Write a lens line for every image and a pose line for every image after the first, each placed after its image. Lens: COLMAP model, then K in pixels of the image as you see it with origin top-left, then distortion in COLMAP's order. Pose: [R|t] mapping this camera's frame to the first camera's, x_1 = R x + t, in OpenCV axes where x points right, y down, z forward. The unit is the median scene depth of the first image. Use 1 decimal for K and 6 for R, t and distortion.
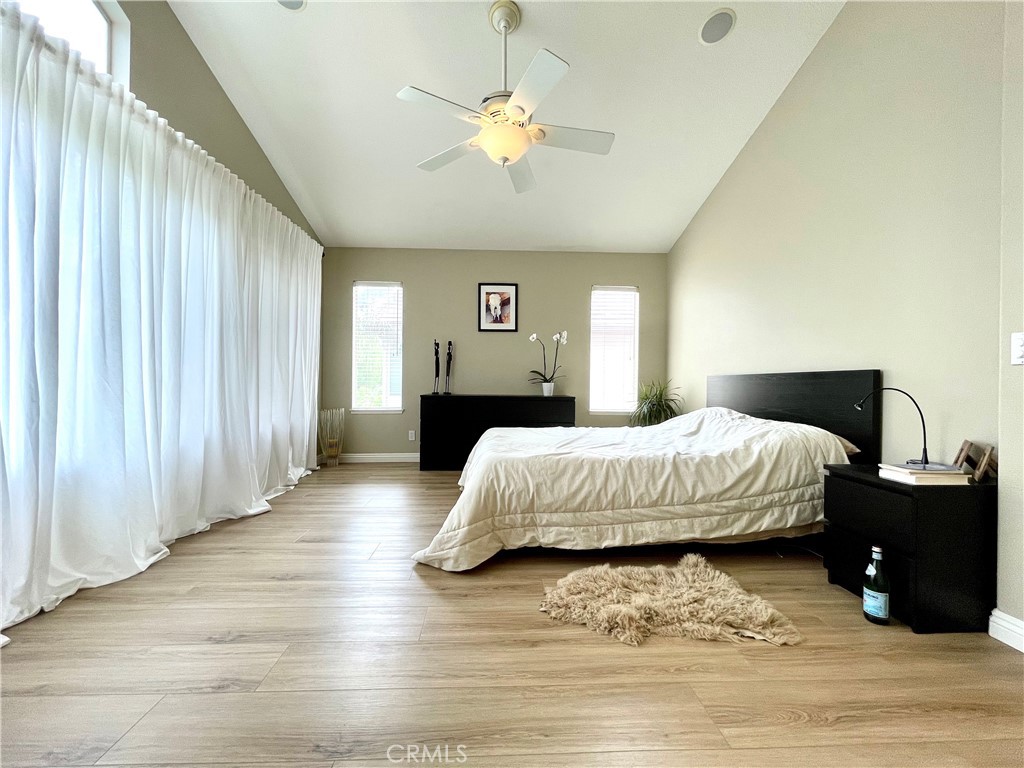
lens RADIAL K [[418.2, 0, 507.1], [0, 418.2, 386.5], [0, 0, 1]] dist [-0.004205, 0.000532]
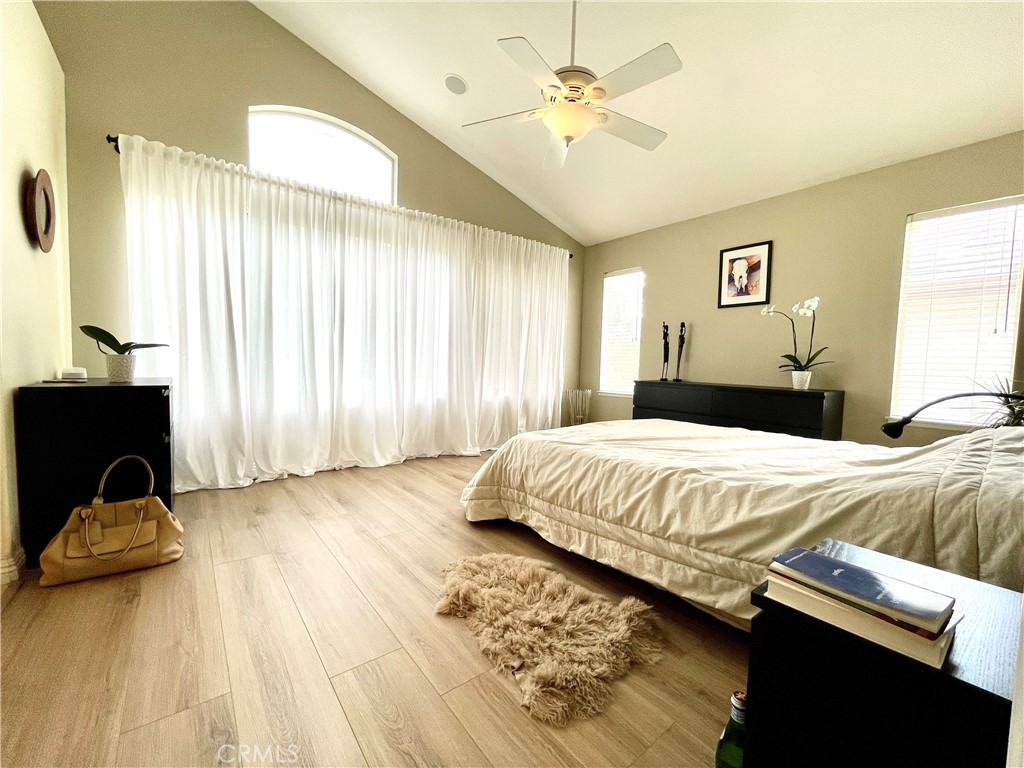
lens RADIAL K [[418.2, 0, 504.2], [0, 418.2, 385.2], [0, 0, 1]] dist [-0.004205, 0.000532]
pose [[0.577630, 0.052848, -0.814586, 0.837579], [-0.026857, 0.998592, 0.045742, -0.008435], [0.815857, -0.004544, 0.578236, 0.353004]]
